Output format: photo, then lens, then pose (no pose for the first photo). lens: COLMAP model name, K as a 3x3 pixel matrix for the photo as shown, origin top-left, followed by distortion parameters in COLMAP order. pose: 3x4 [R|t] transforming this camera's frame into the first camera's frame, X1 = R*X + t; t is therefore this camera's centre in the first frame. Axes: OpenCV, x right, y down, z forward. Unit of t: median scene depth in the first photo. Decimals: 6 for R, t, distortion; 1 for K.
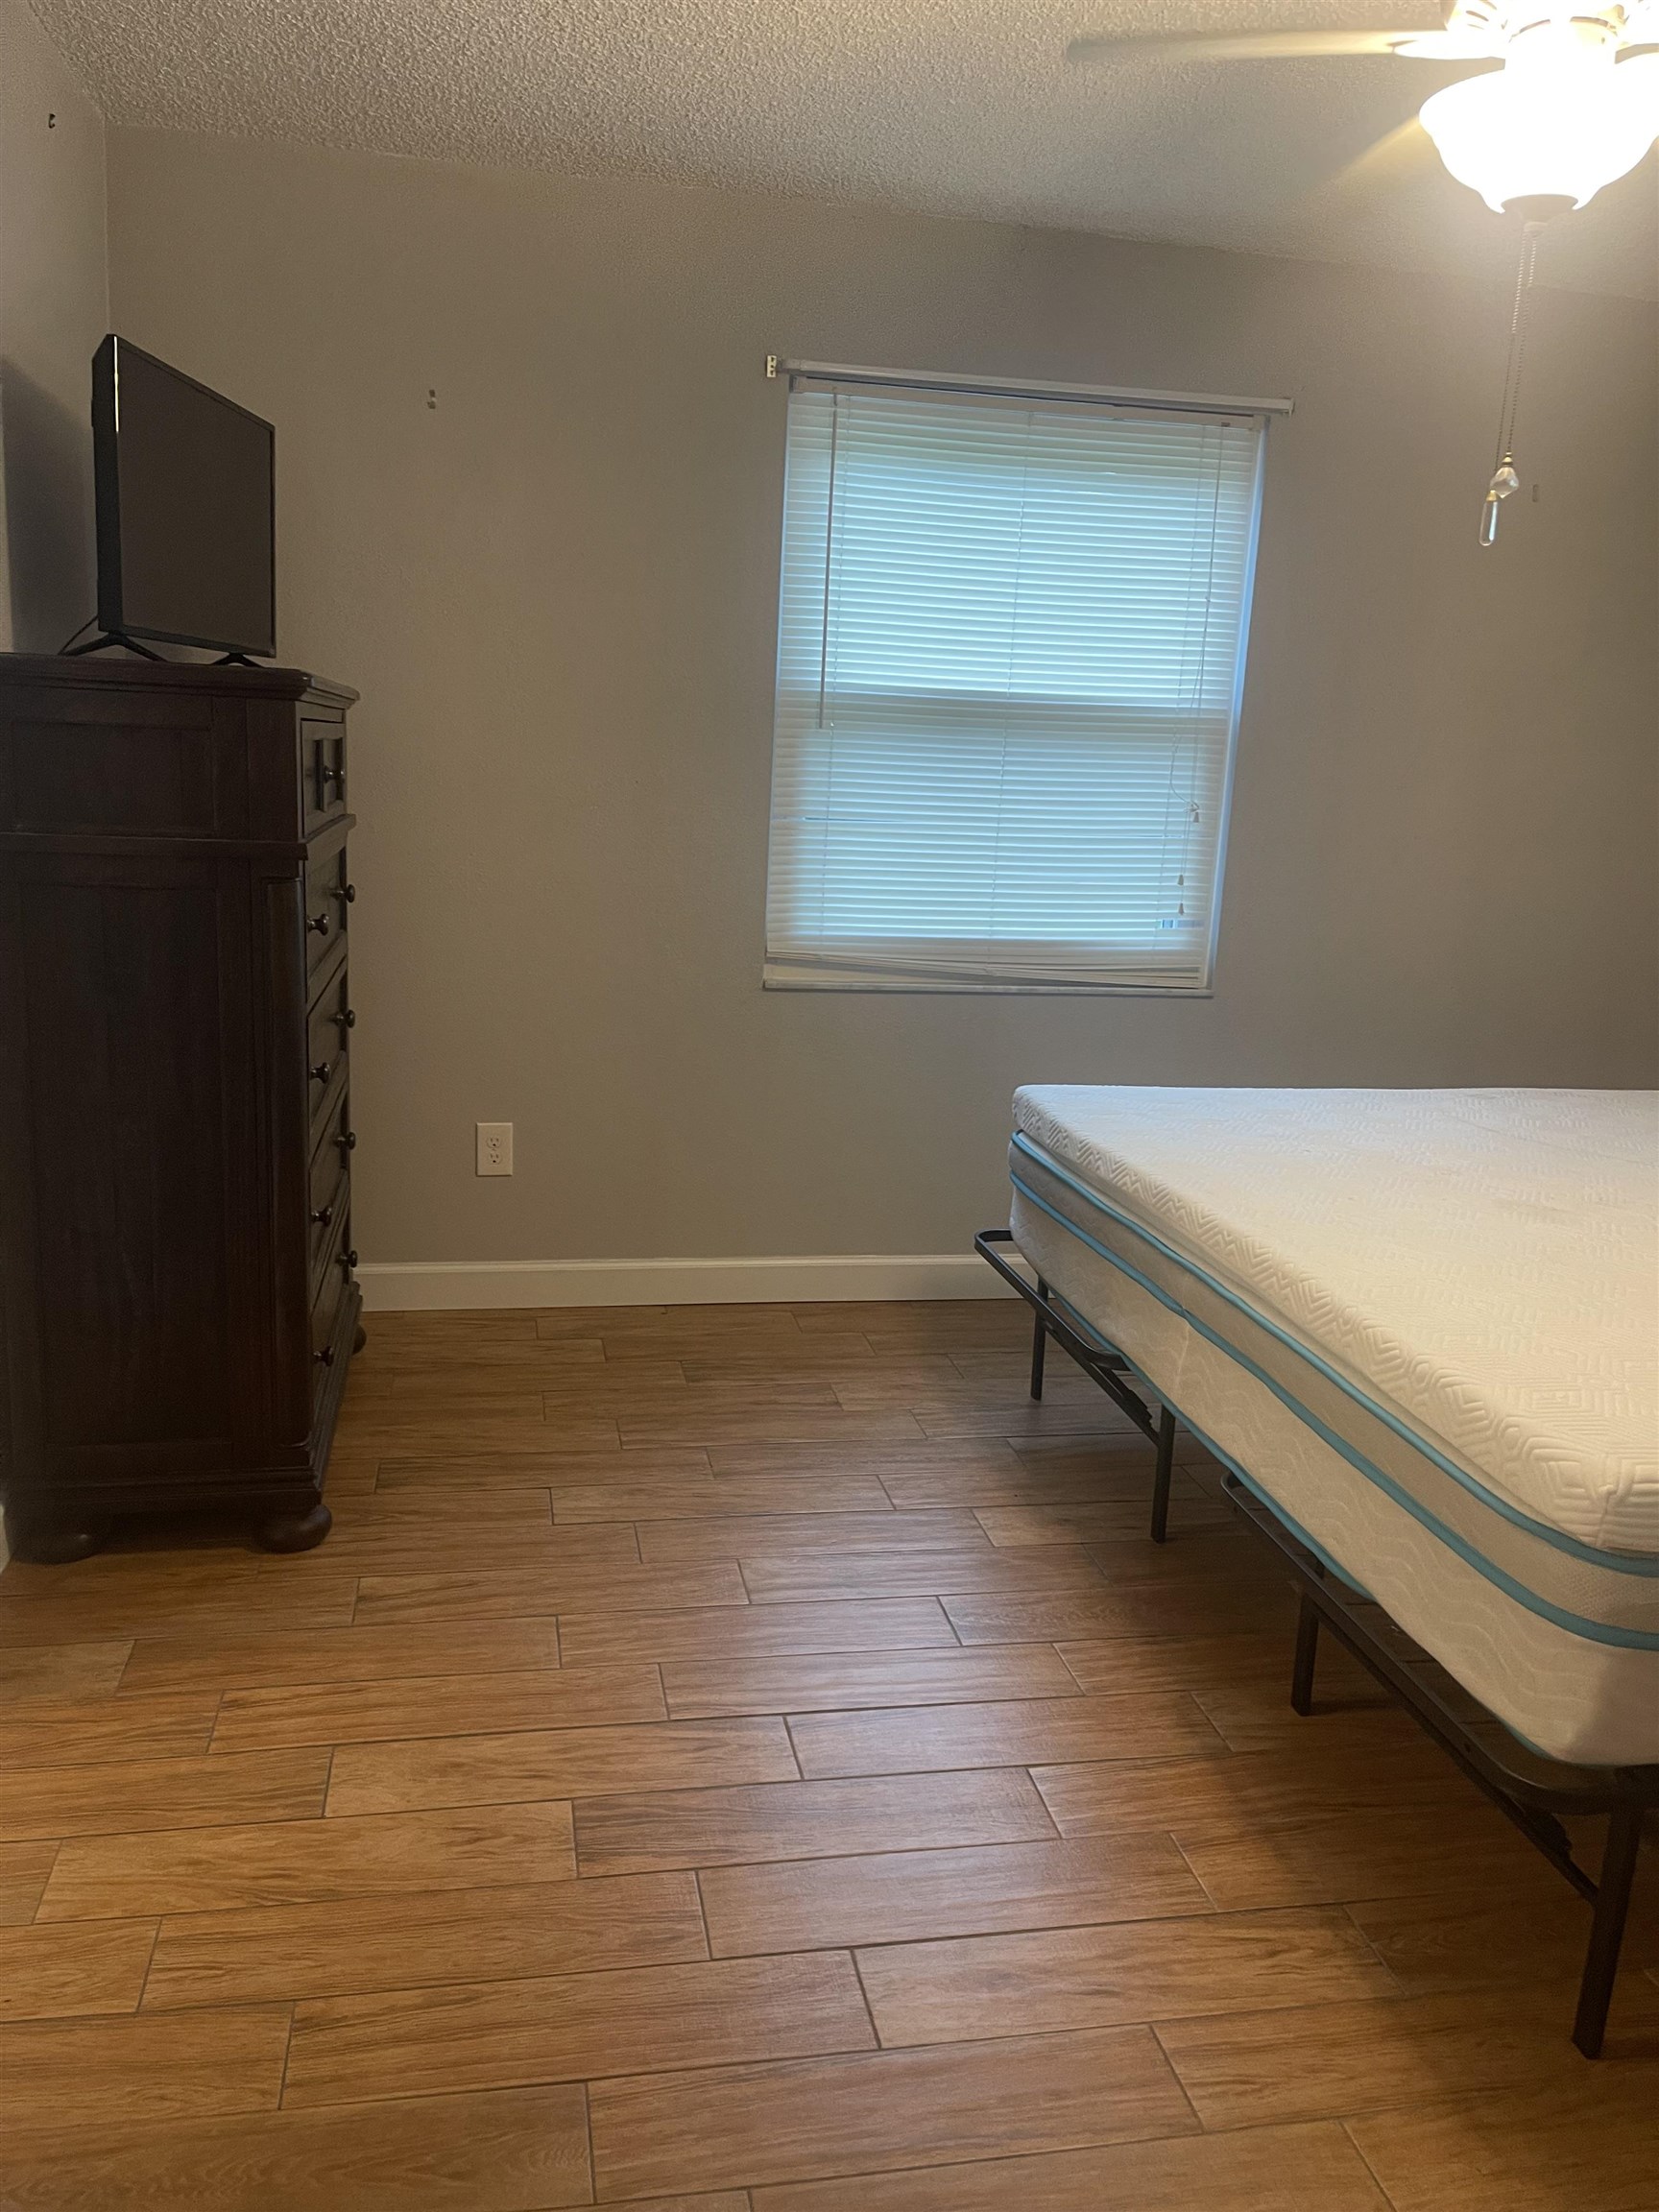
lens RADIAL K [[1680.7, 0, 837.6], [0, 1680.7, 1097.8], [0, 0, 1]] dist [0.047420, -0.067207]
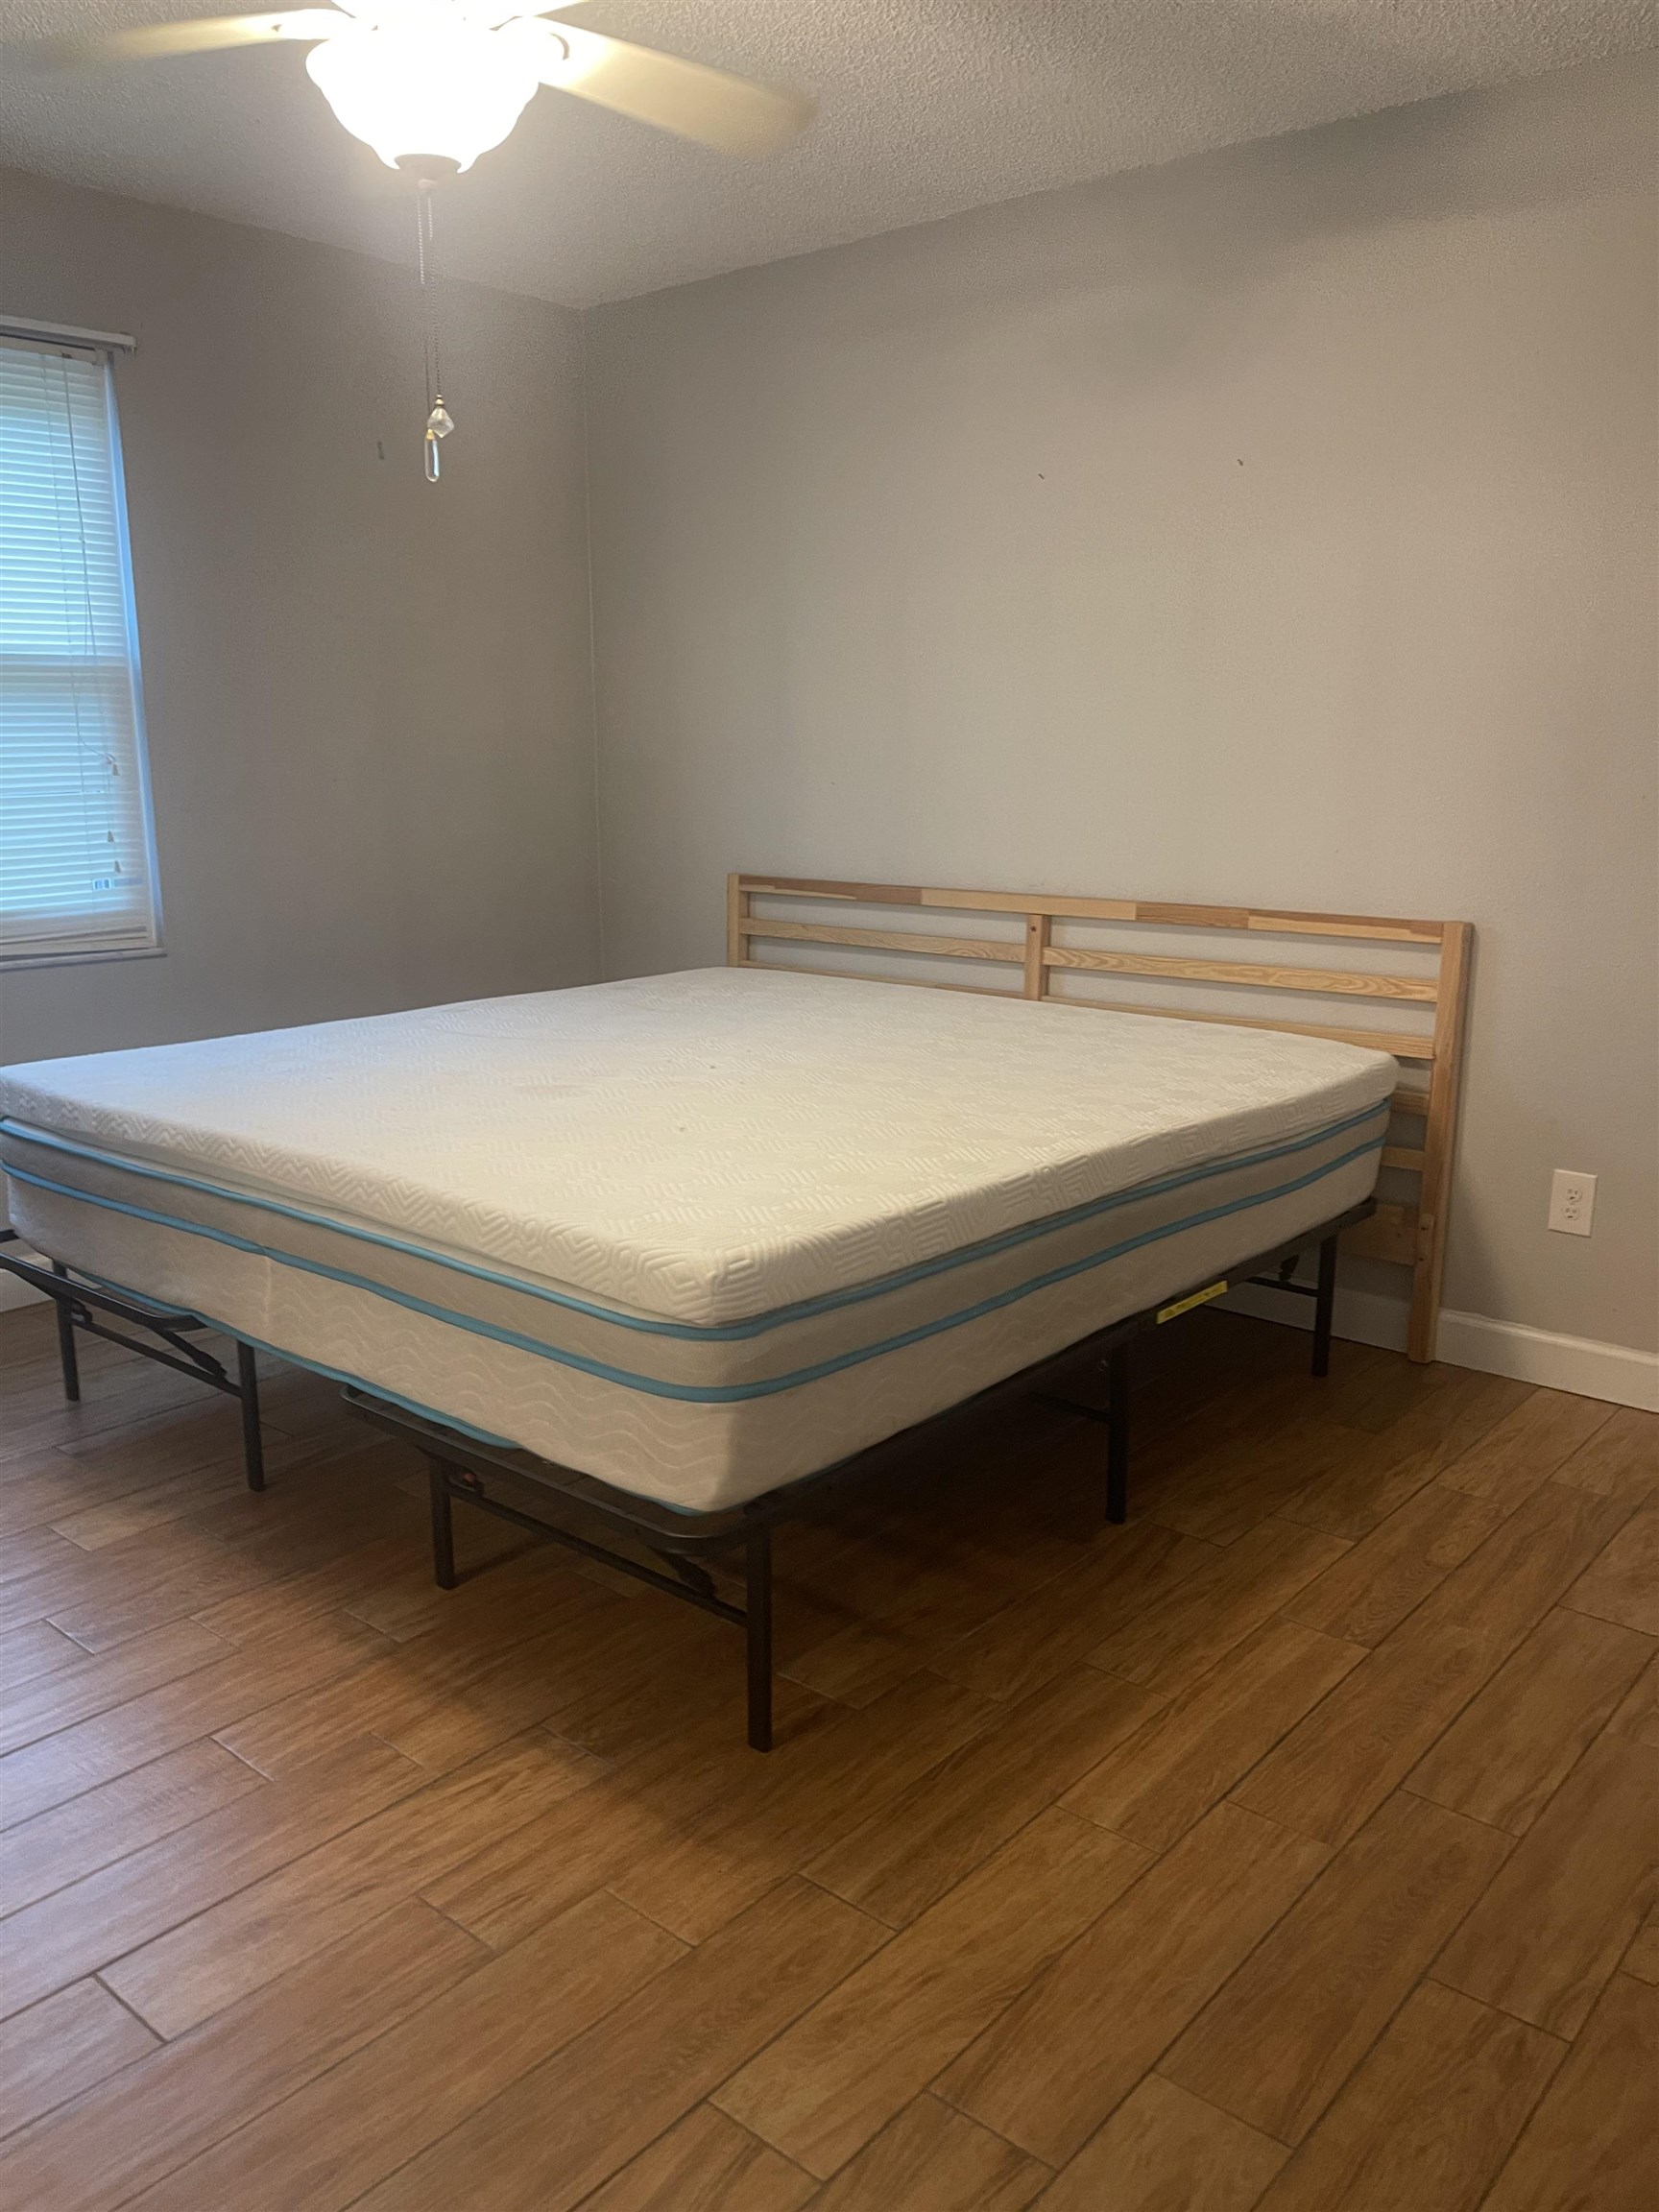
lens RADIAL K [[1672.3, 0, 829.5], [0, 1672.3, 1106.0], [0, 0, 1]] dist [0.074014, -0.098192]
pose [[0.781684, -0.180087, 0.597108, -0.122369], [0.168294, 0.982796, 0.076094, 0.025815], [-0.600539, 0.041008, 0.798543, -0.005771]]
